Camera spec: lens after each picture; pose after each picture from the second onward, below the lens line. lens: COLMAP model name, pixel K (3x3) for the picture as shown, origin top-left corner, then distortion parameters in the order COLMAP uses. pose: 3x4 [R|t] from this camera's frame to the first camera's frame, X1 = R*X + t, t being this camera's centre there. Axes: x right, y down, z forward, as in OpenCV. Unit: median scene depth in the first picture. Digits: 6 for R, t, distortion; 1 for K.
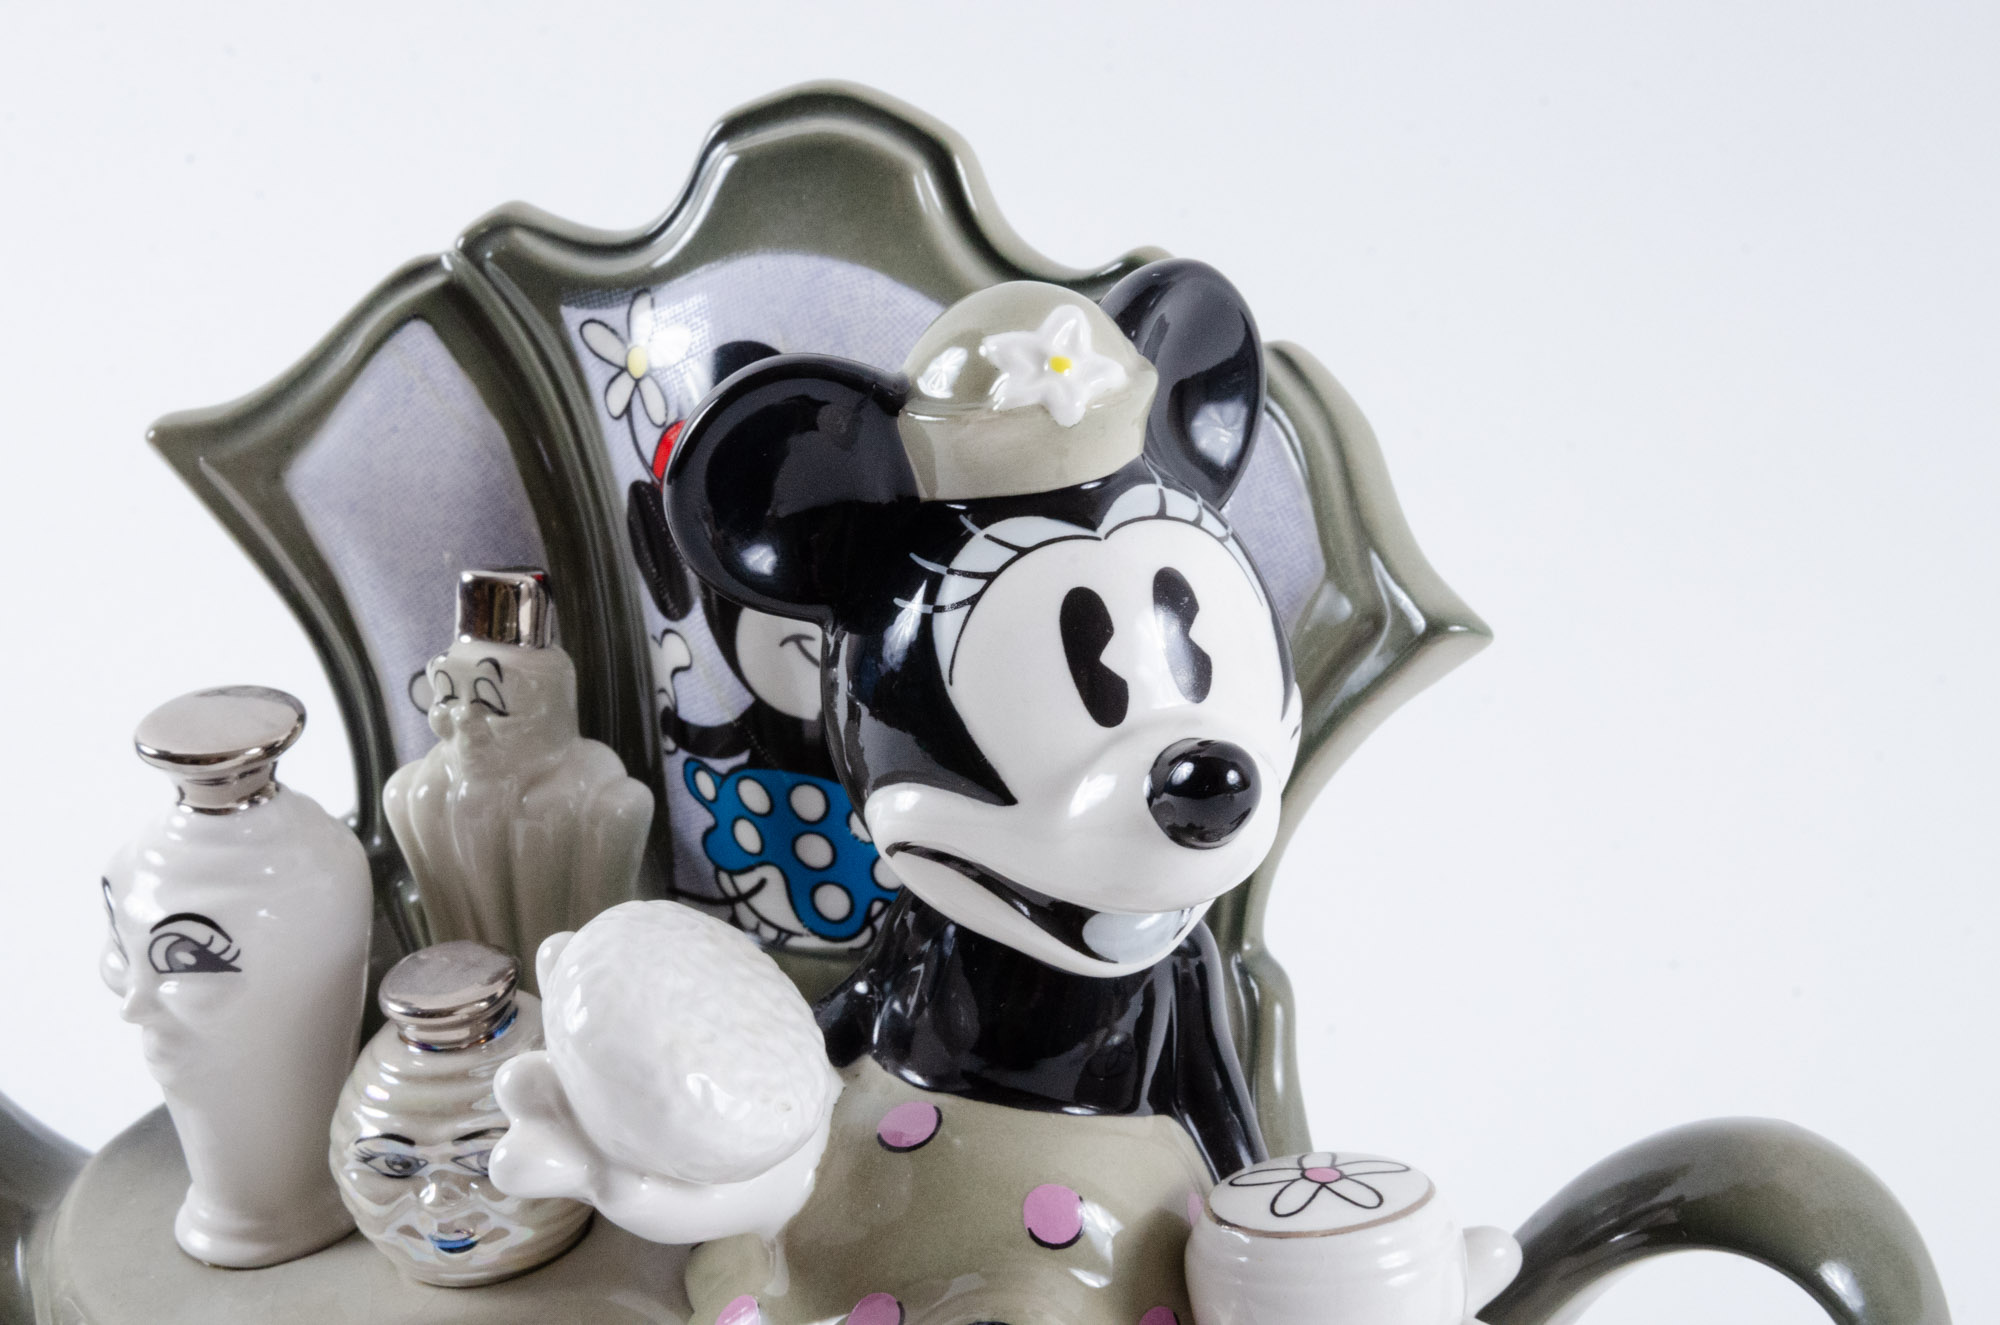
lens RADIAL K [[3738.5, 0, 993.9], [0, 3738.5, 674.3], [0, 0, 1]] dist [0.140820, 0.000000]
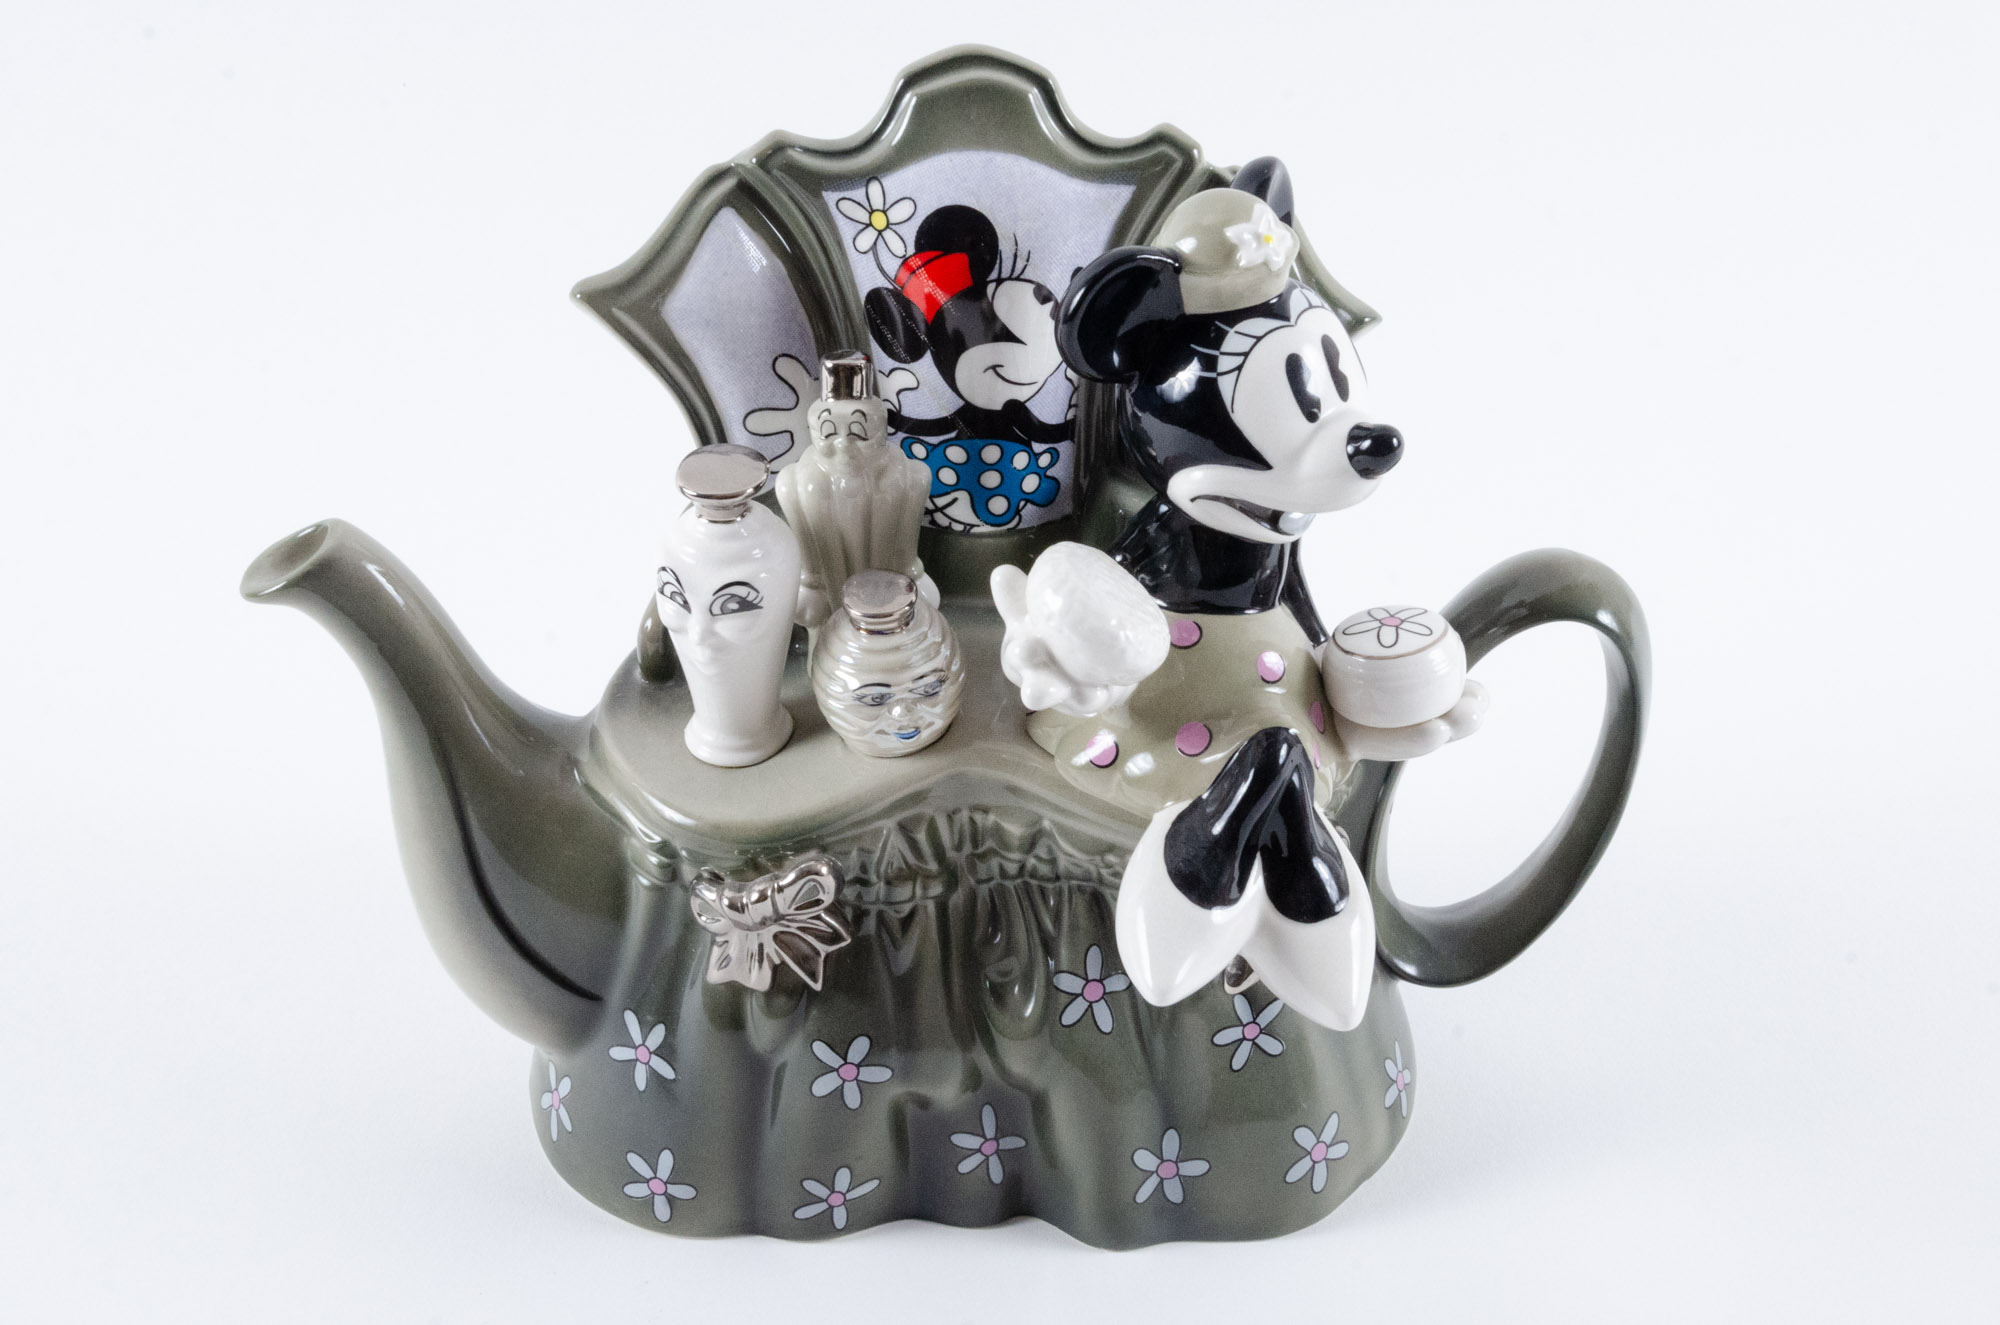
lens RADIAL K [[2861.4, 0, 1070.8], [0, 2861.4, 616.0], [0, 0, 1]] dist [0.016482, 0.000000]
pose [[0.941127, -0.173487, 0.290143, -0.440479], [0.118145, 0.972946, 0.198538, -0.162764], [-0.316737, -0.152571, 0.936162, -0.300806]]
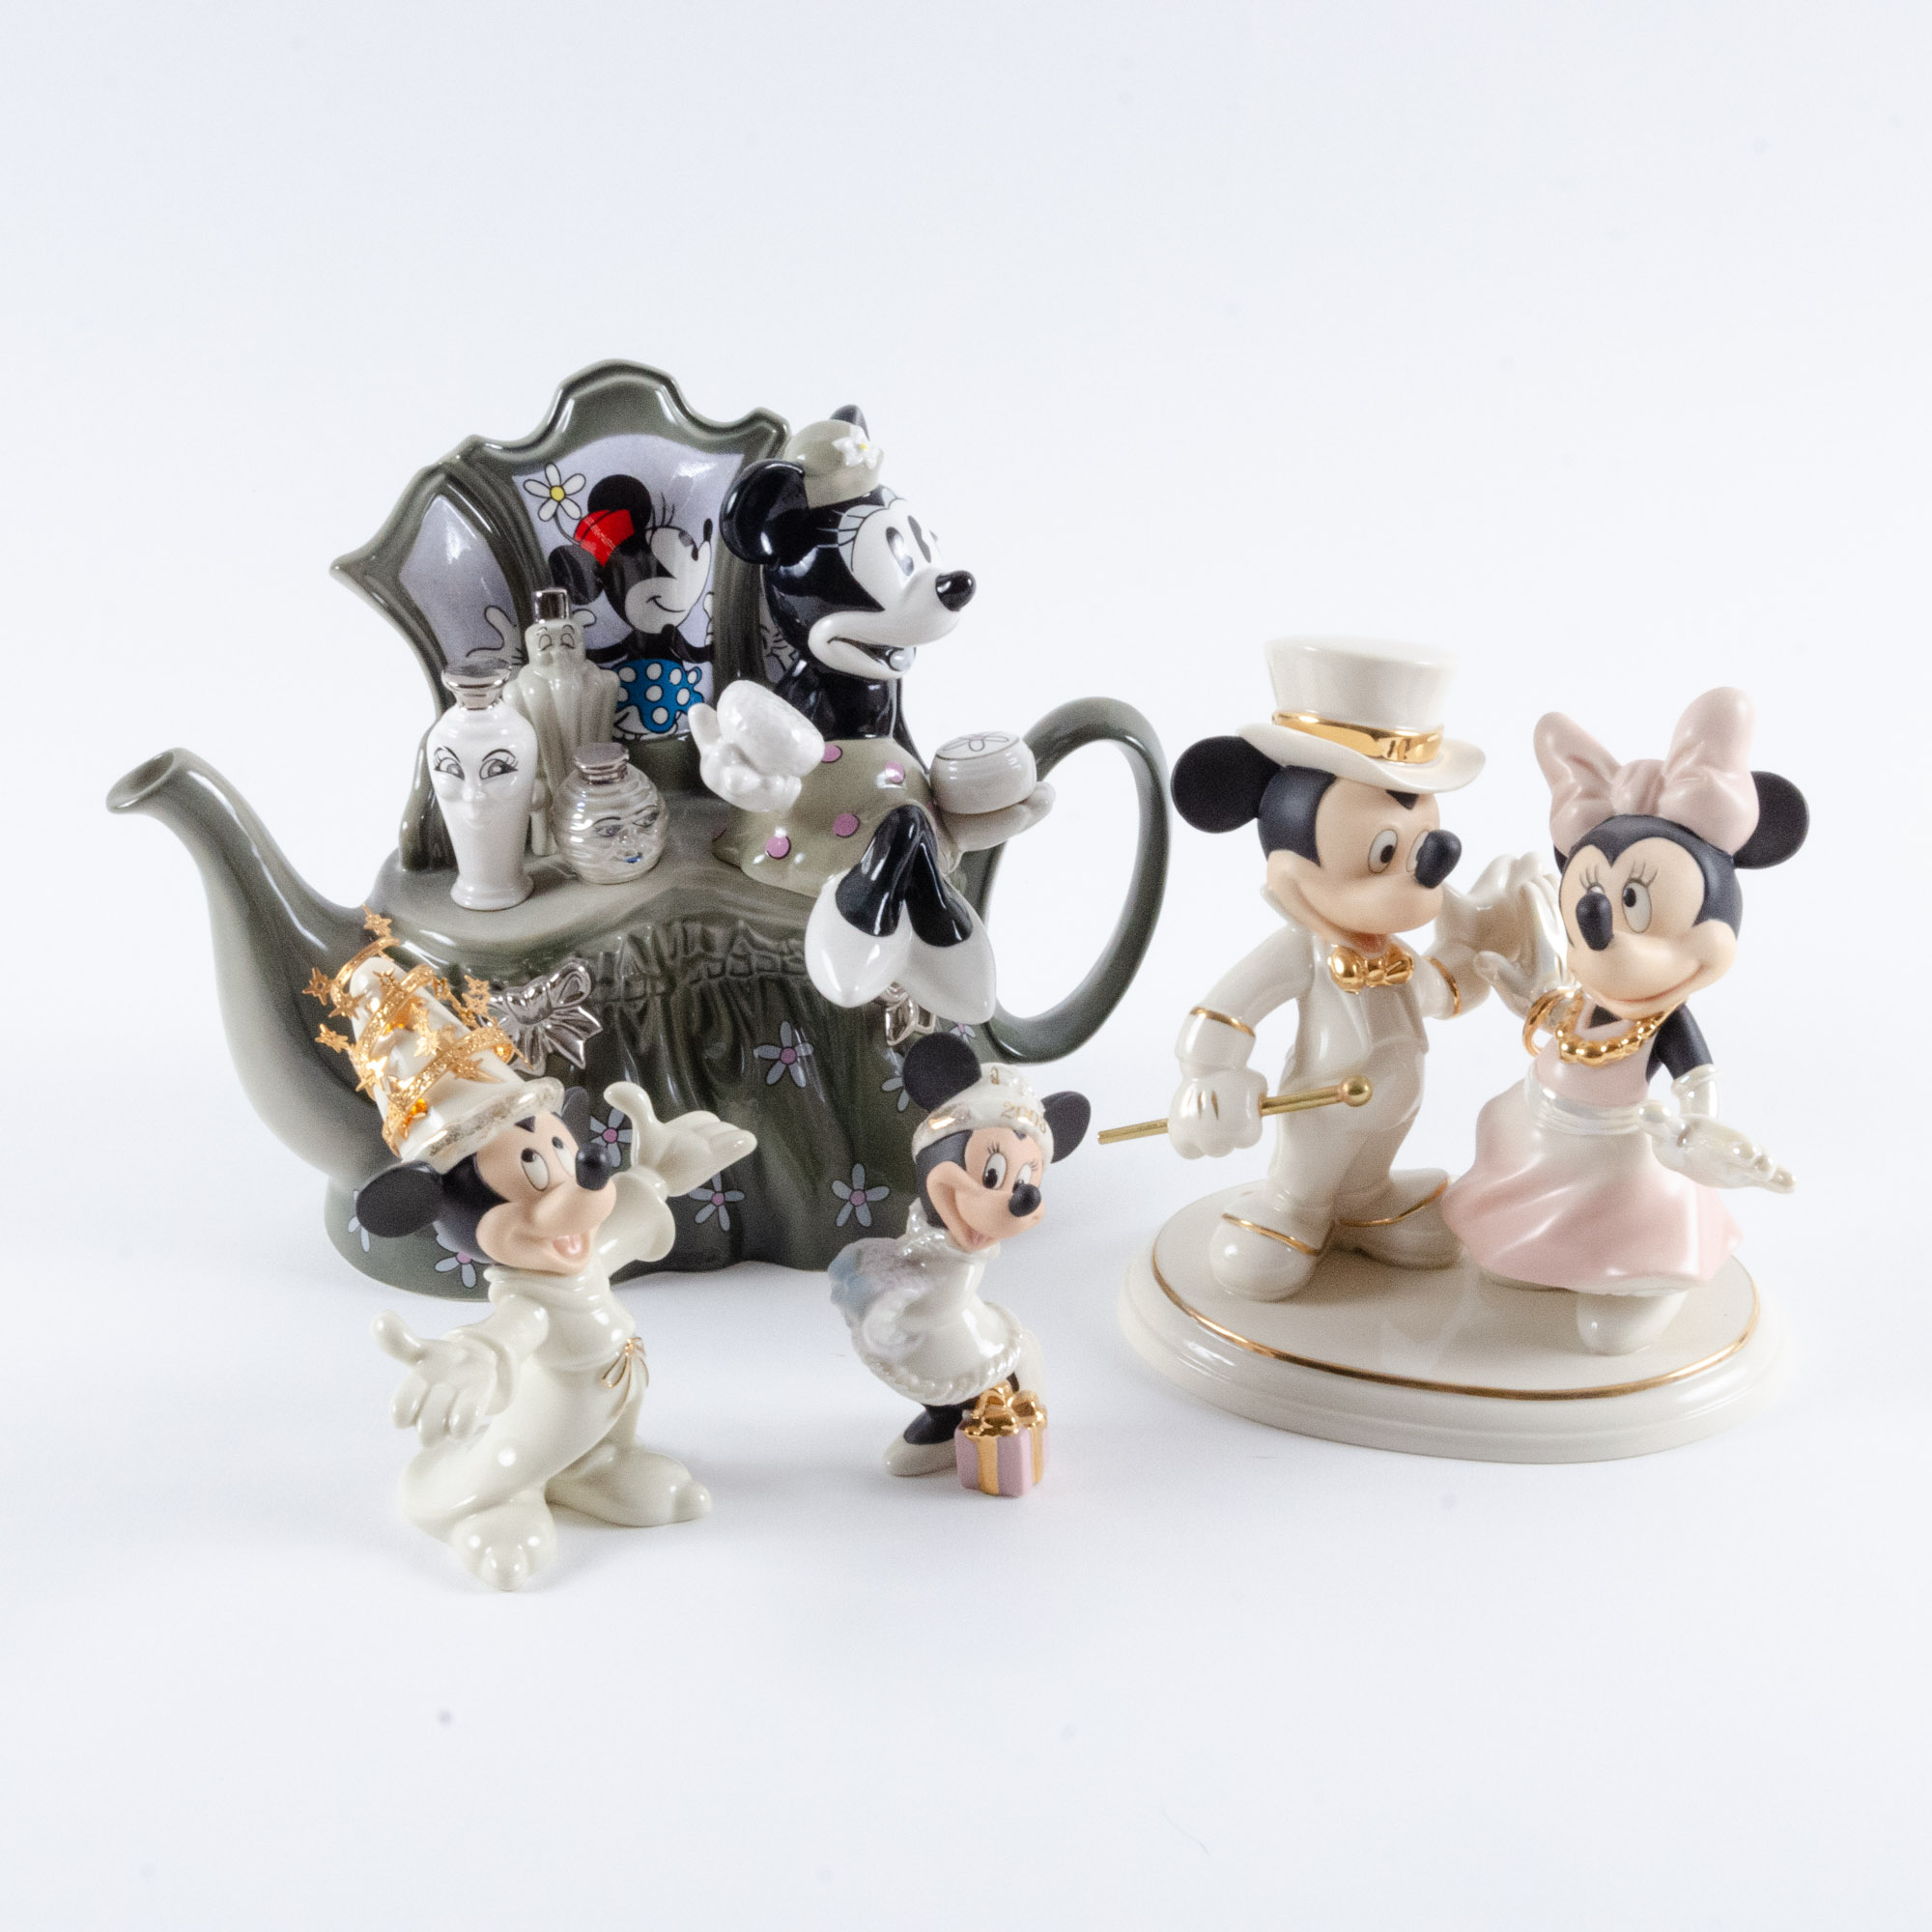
lens RADIAL K [[4119.9, 0, 953.8], [0, 4119.9, 973.2], [0, 0, 1]] dist [0.168640, 0.000000]
pose [[0.862774, -0.235389, 0.447451, -1.124821], [0.216409, 0.971773, 0.093937, 0.017114], [-0.456933, 0.015786, 0.889361, -1.405830]]
